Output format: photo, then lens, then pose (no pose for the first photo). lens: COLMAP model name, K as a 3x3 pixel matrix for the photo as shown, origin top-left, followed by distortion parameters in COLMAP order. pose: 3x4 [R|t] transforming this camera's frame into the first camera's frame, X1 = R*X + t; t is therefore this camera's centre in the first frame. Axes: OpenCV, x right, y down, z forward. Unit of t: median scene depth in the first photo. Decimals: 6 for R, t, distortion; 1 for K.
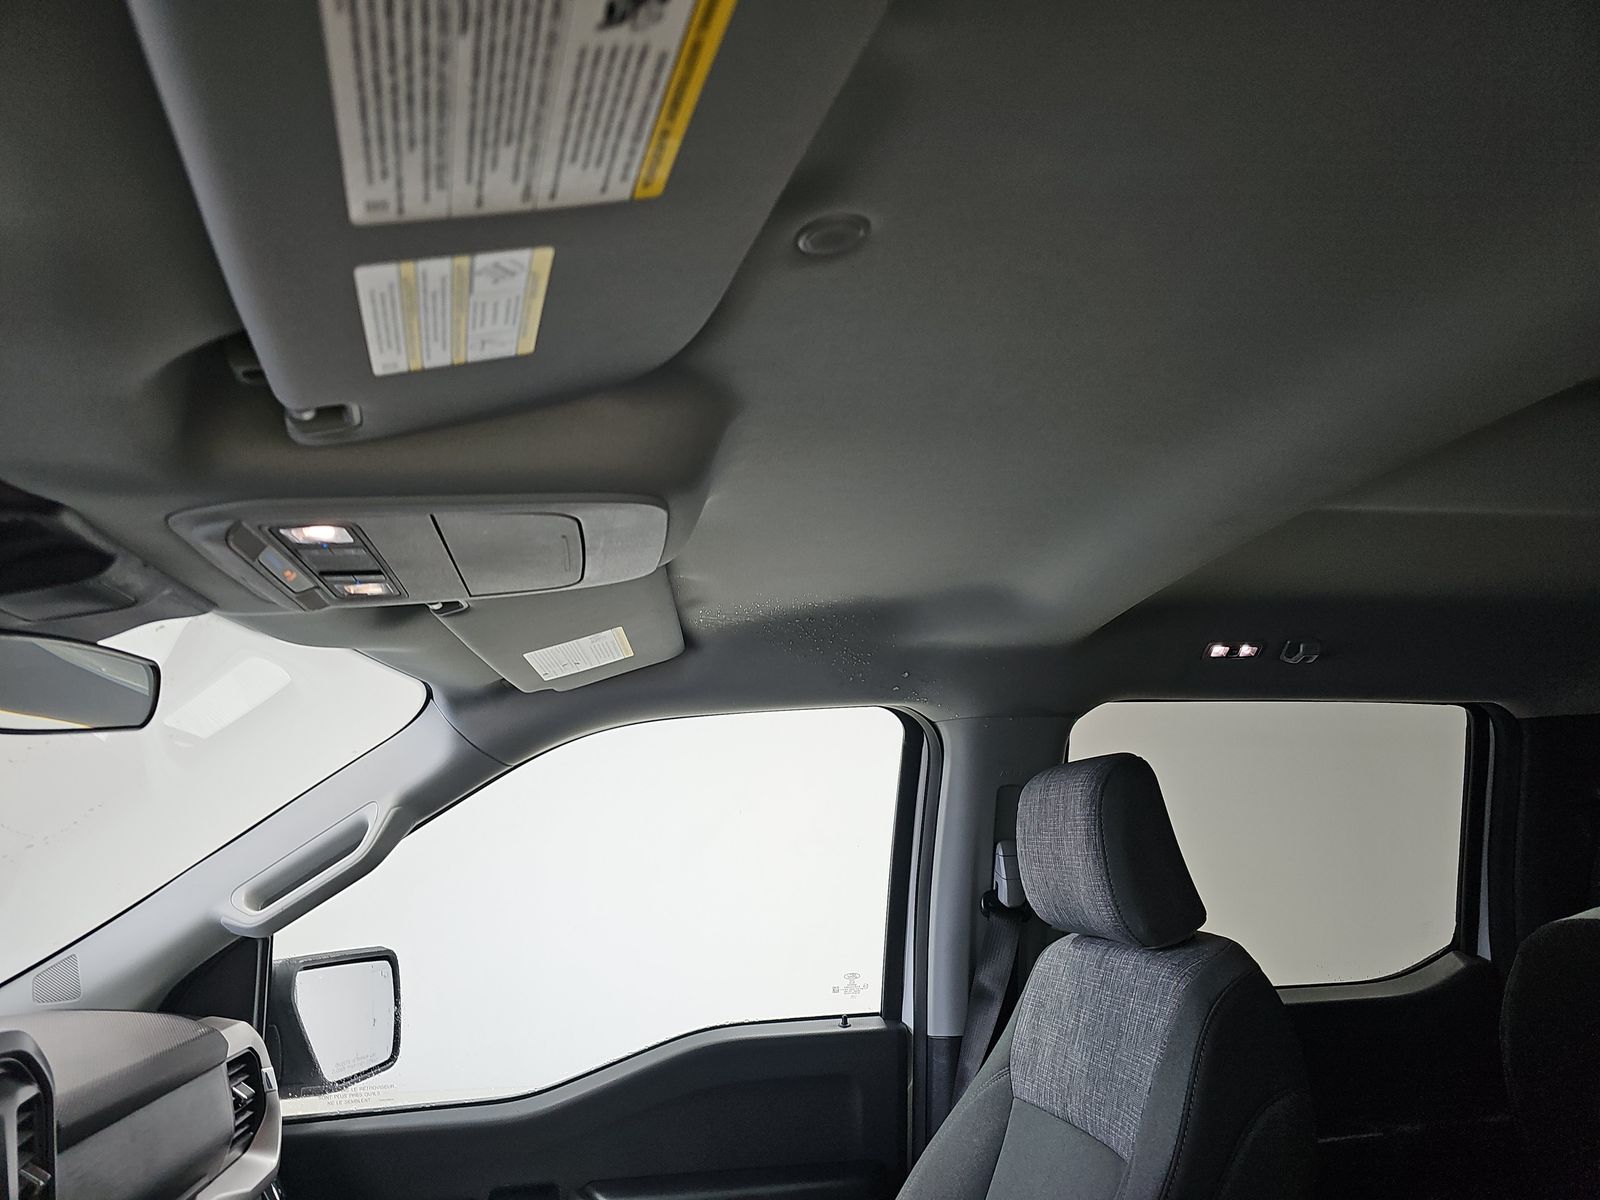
lens RADIAL K [[994.5, 0, 806.0], [0, 994.5, 589.2], [0, 0, 1]] dist [0.055017, -0.047375]
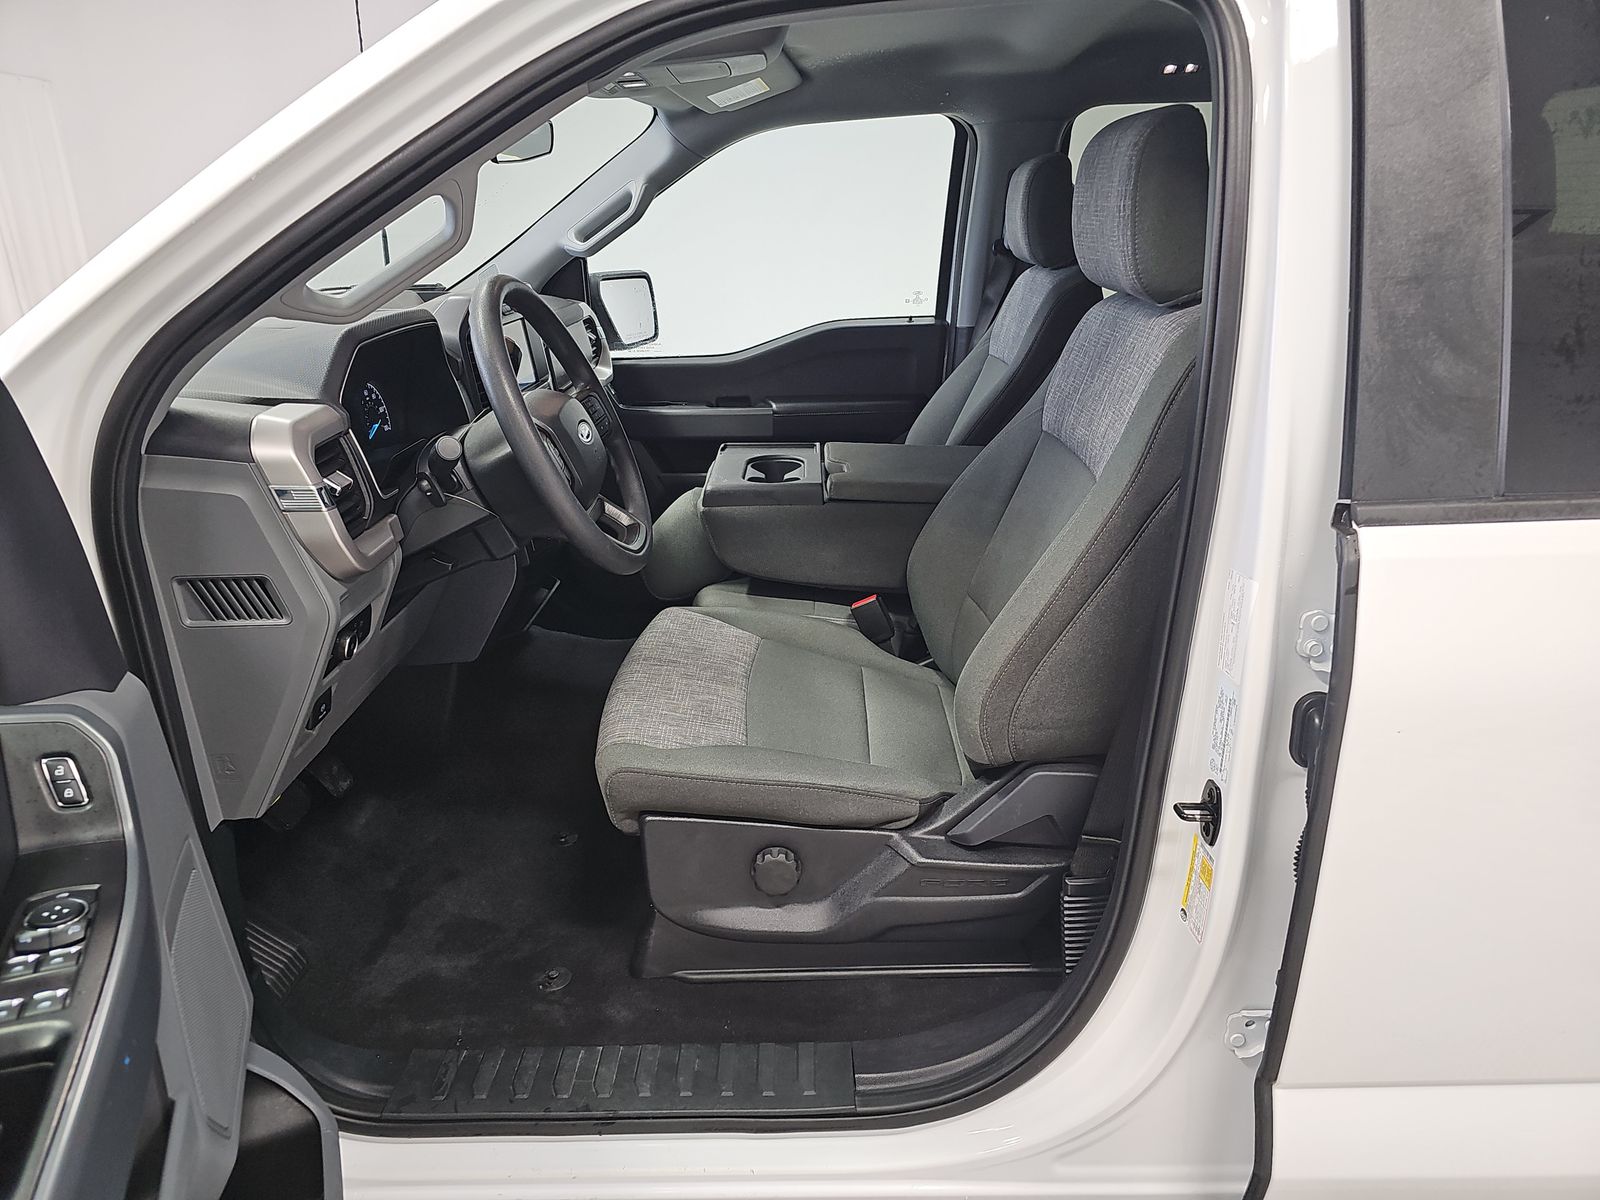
lens RADIAL K [[994.5, 0, 806.0], [0, 994.5, 589.2], [0, 0, 1]] dist [0.055017, -0.047375]
pose [[0.984061, 0.067602, -0.164481, 0.195545], [0.037244, 0.826068, 0.562339, -0.165110], [0.173888, -0.559502, 0.810383, -0.733198]]
